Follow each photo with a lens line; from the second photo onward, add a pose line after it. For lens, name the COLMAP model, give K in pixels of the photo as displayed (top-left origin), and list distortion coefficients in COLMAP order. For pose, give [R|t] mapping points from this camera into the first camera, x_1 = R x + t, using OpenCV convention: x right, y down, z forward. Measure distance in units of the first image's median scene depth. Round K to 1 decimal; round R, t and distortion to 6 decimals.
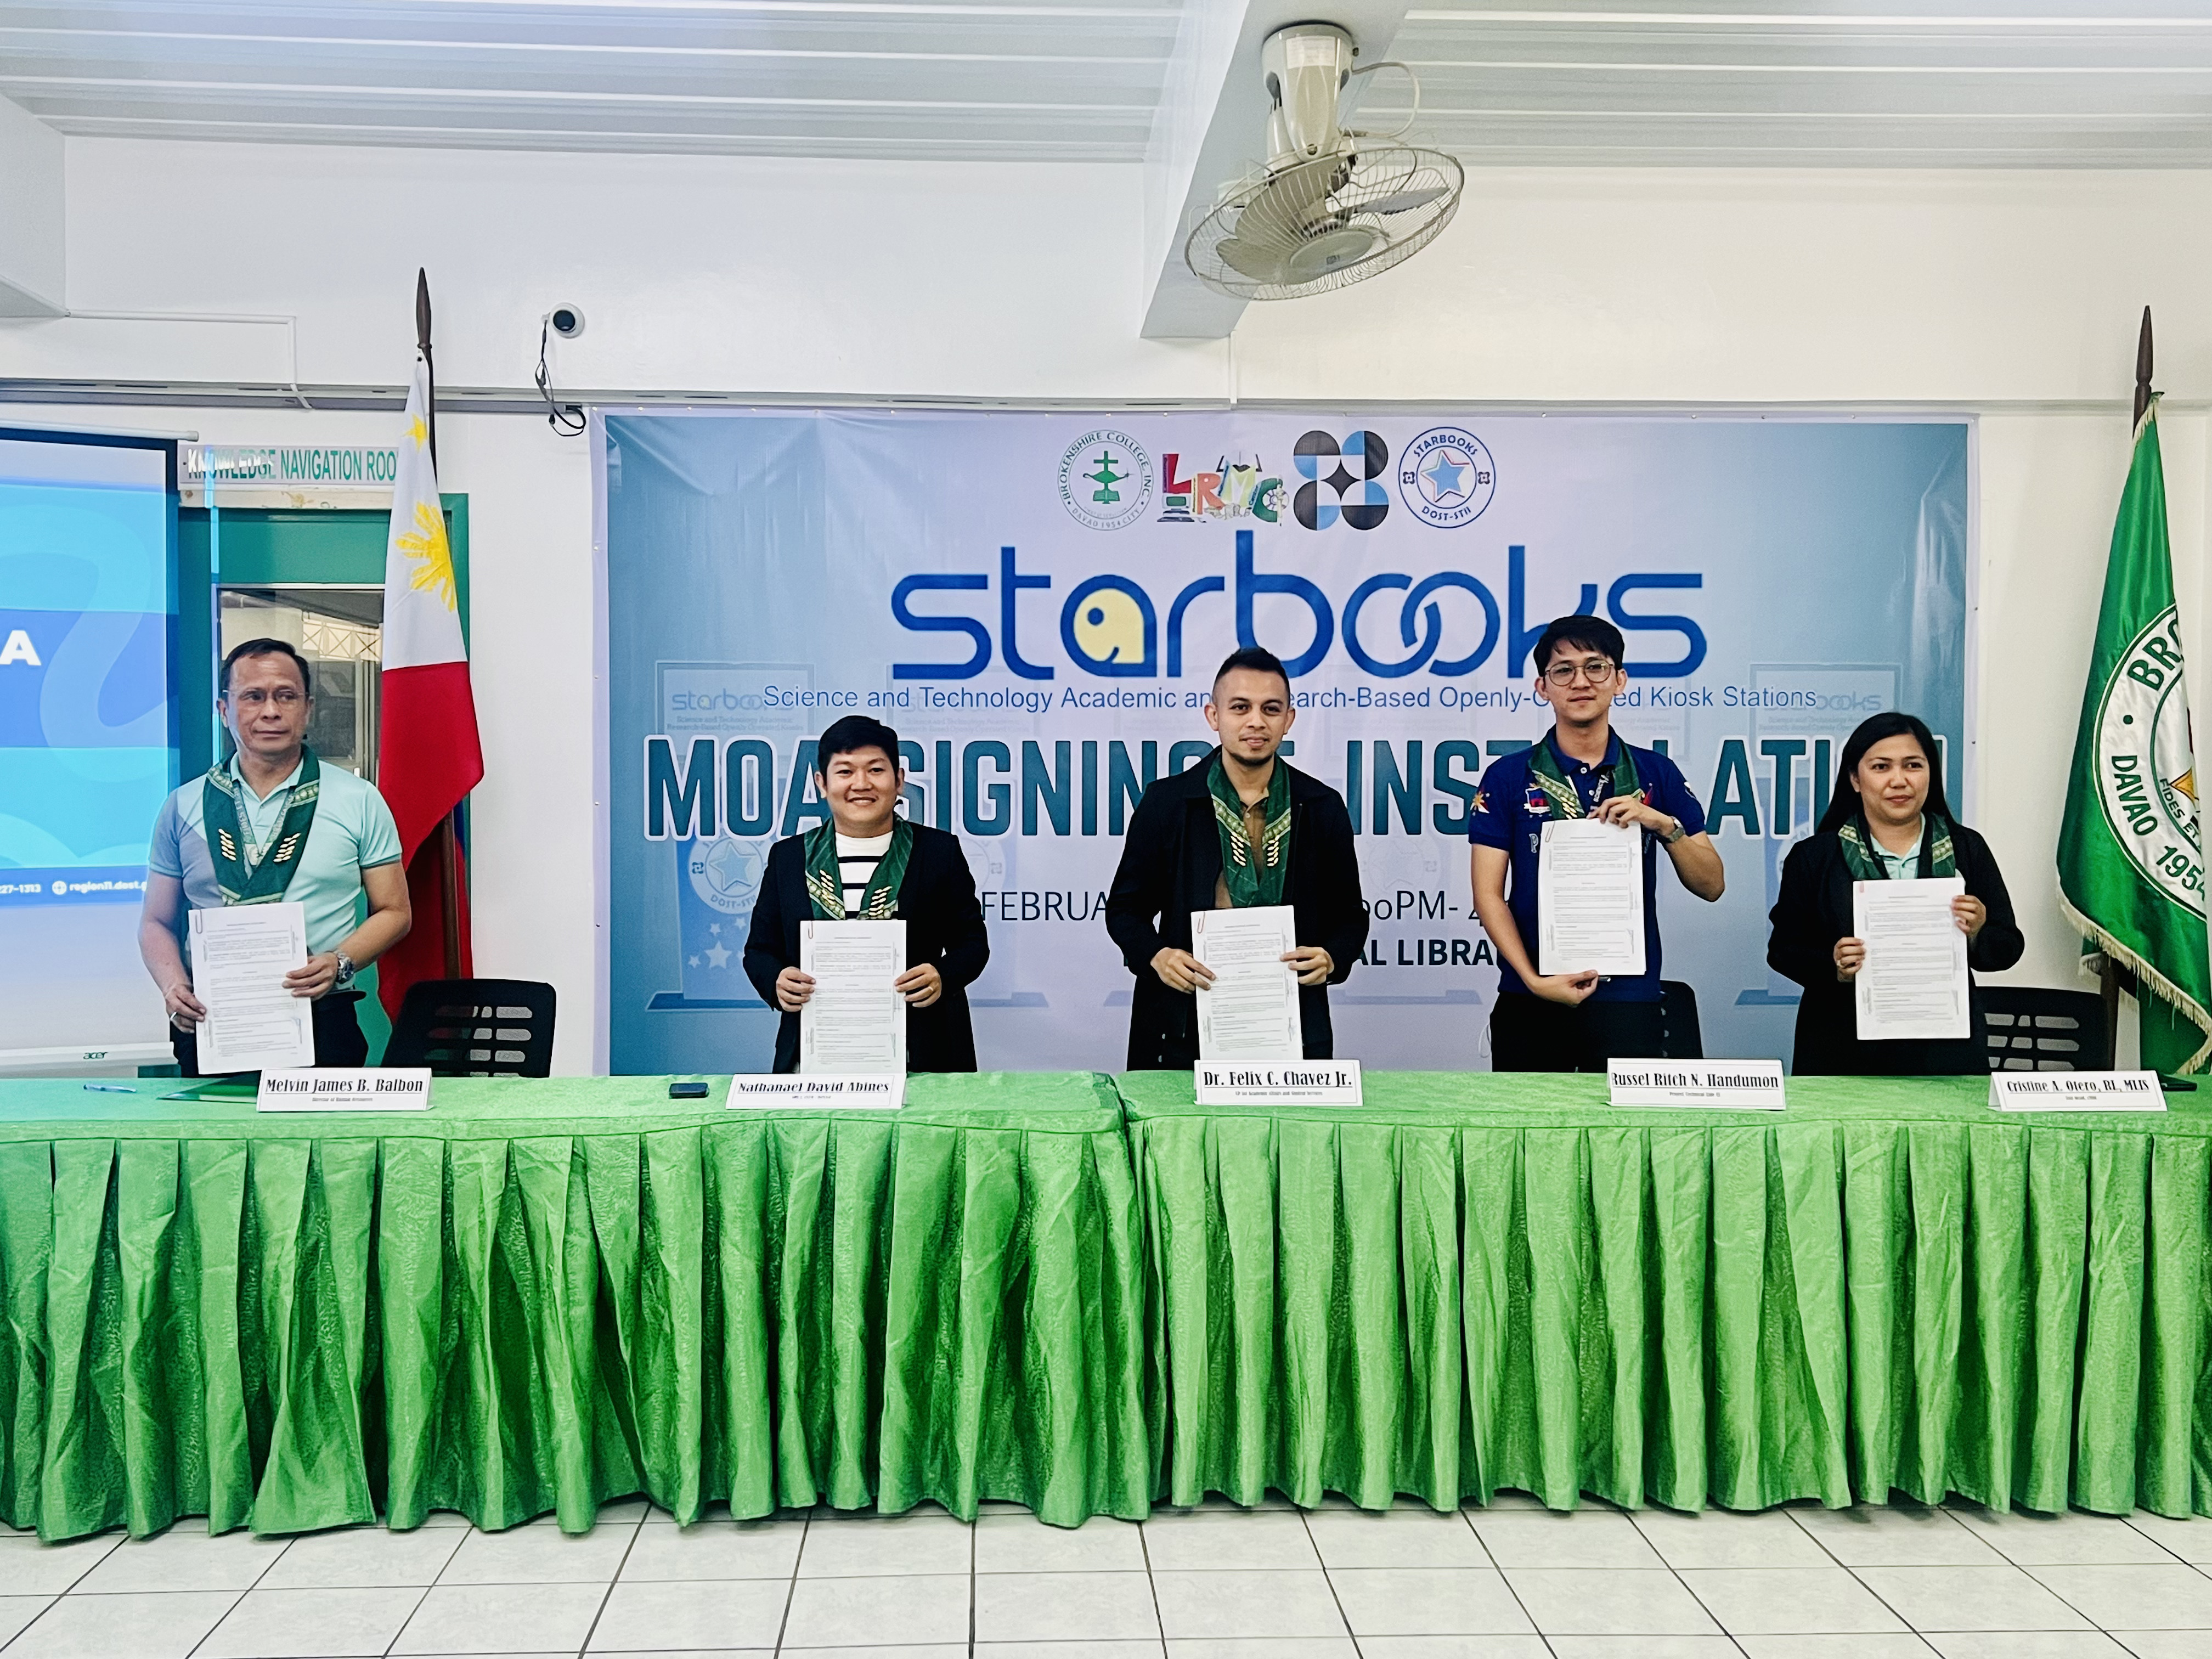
lens RADIAL K [[2217.2, 0, 1101.1], [0, 2217.2, 834.6], [0, 0, 1]] dist [0.052353, 0.000000]
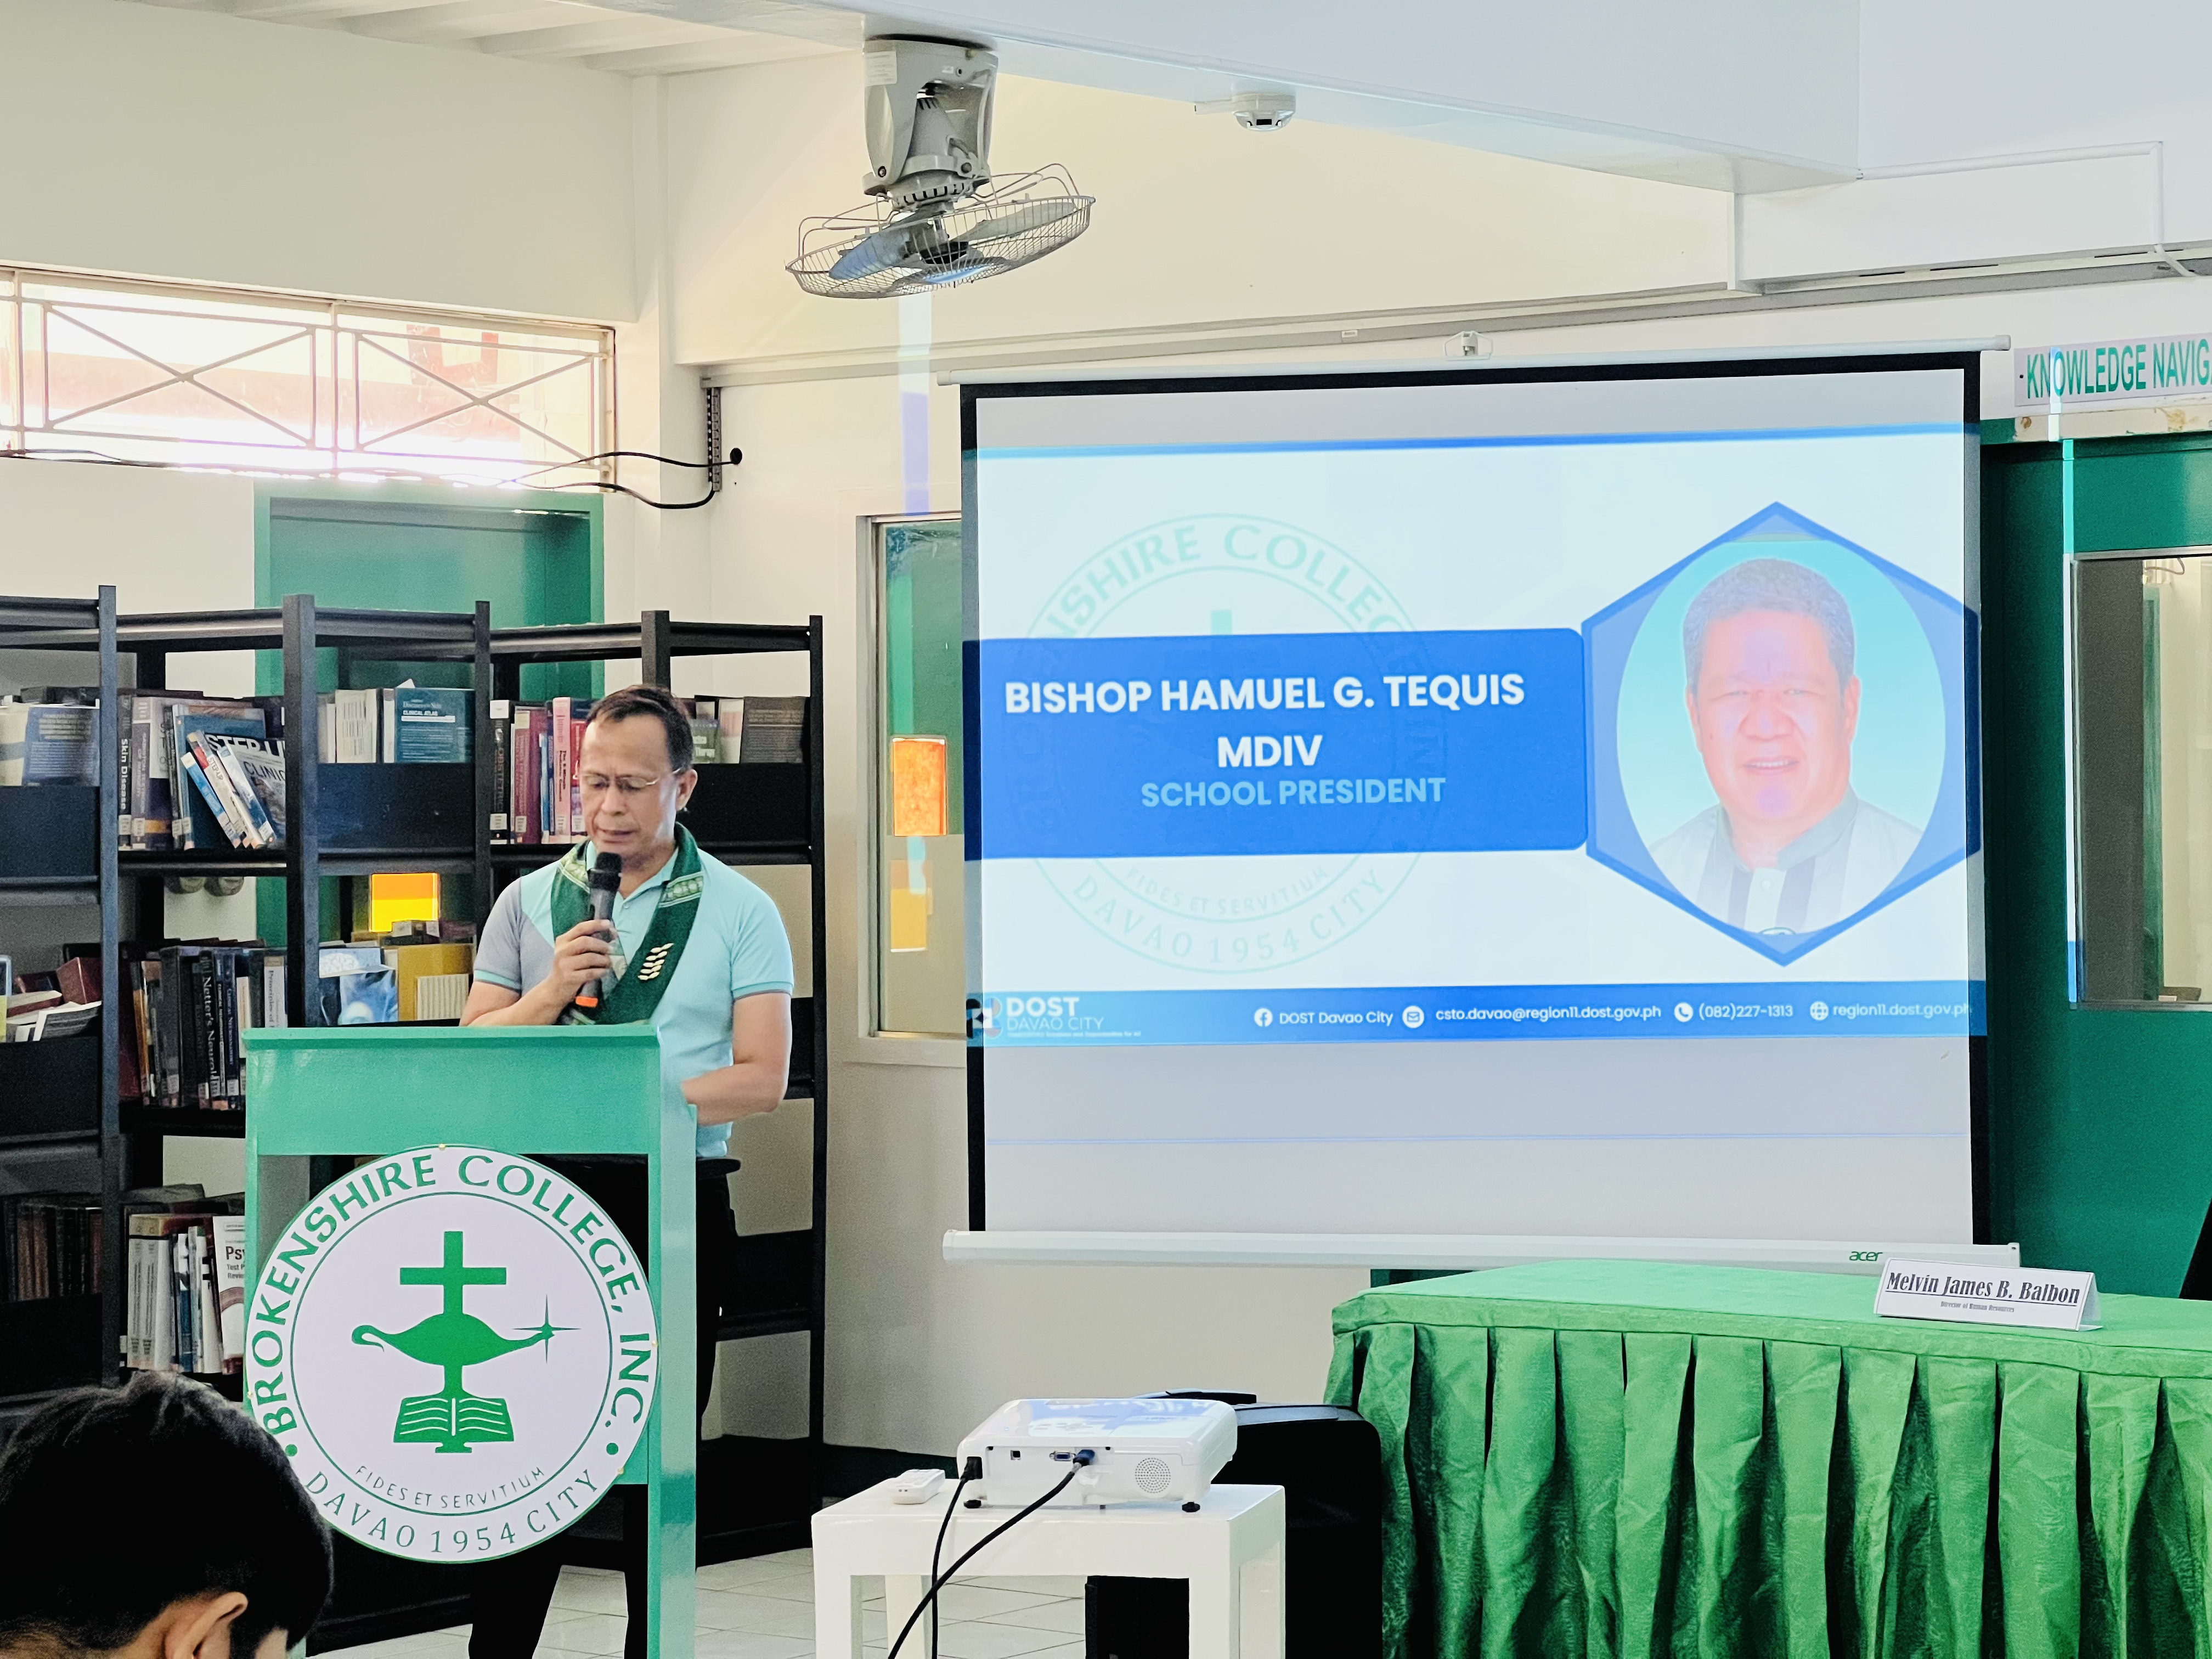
lens RADIAL K [[4890.2, 0, 1093.3], [0, 4890.2, 822.7], [0, 0, 1]] dist [0.200931, 0.000000]
pose [[0.738248, -0.006544, -0.674498, 0.367547], [-0.008697, 0.999777, -0.019218, -0.003011], [0.674473, 0.020053, 0.738027, -0.256421]]
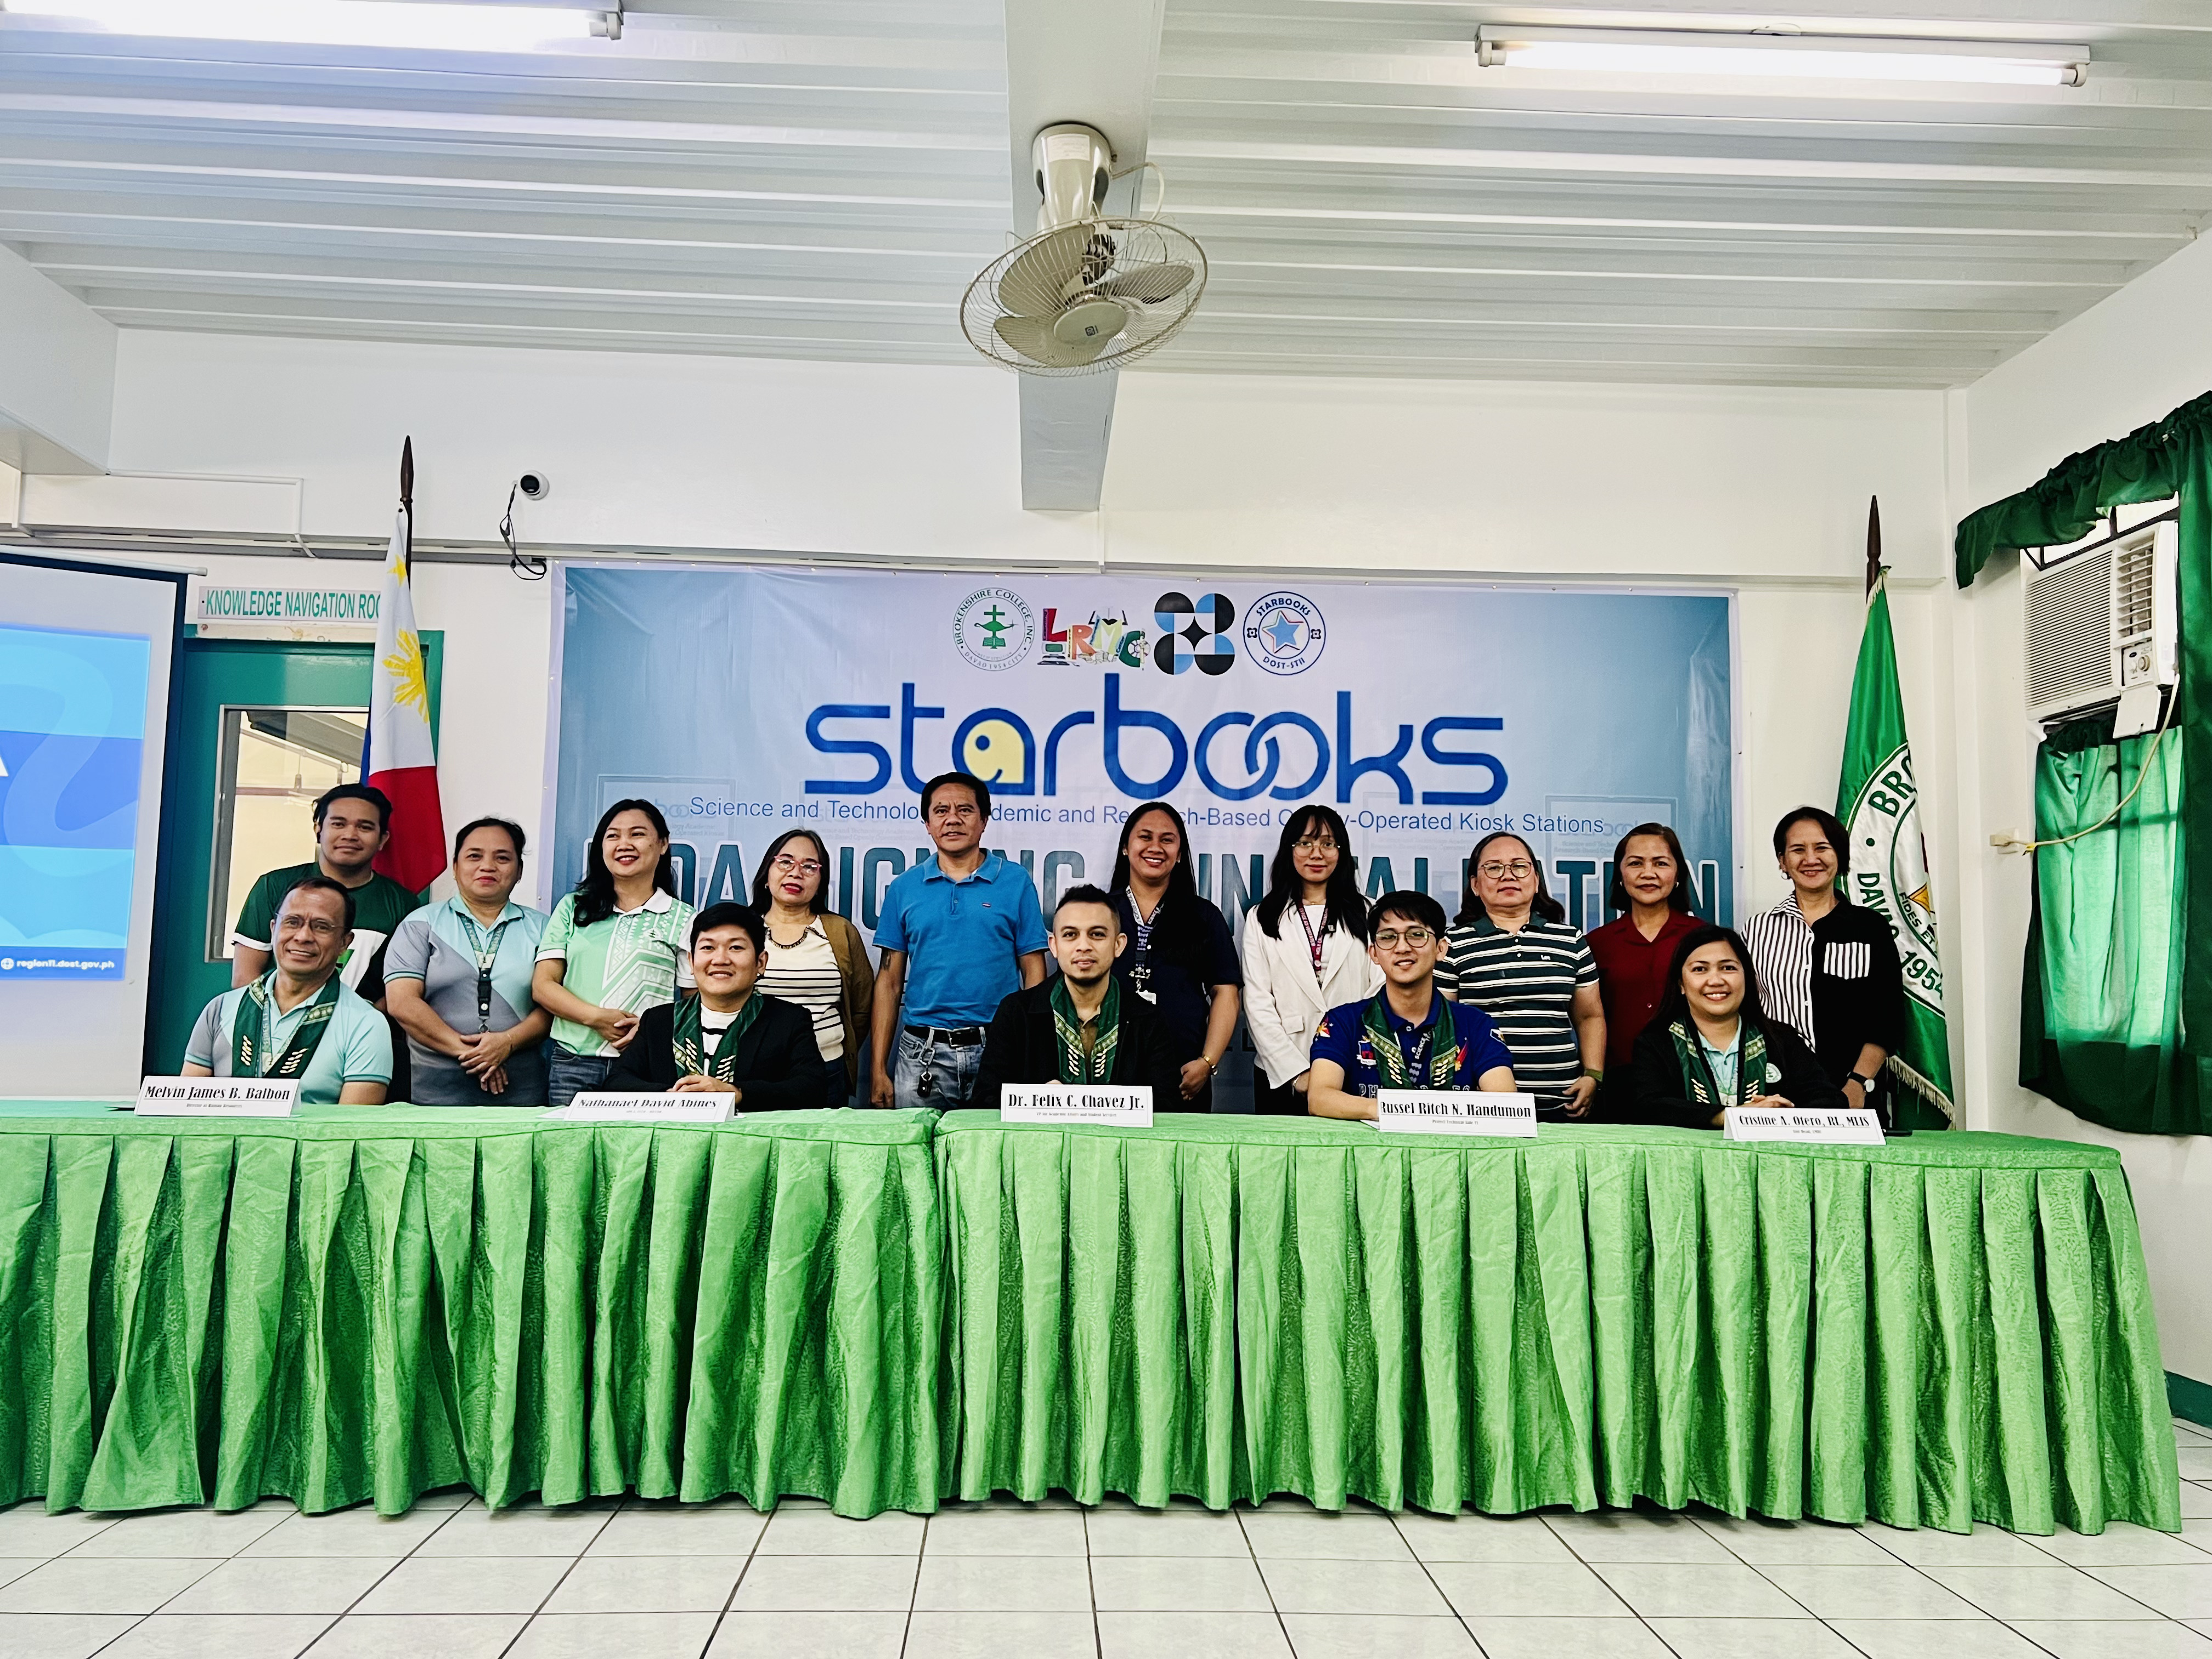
lens RADIAL K [[1795.3, 0, 1112.8], [0, 1795.3, 826.4], [0, 0, 1]] dist [0.064470, -0.058232]
pose [[0.999876, 0.014733, -0.005626, 0.072884], [-0.015318, 0.992126, -0.124306, 0.061473], [0.003751, 0.124377, 0.992228, 0.072392]]
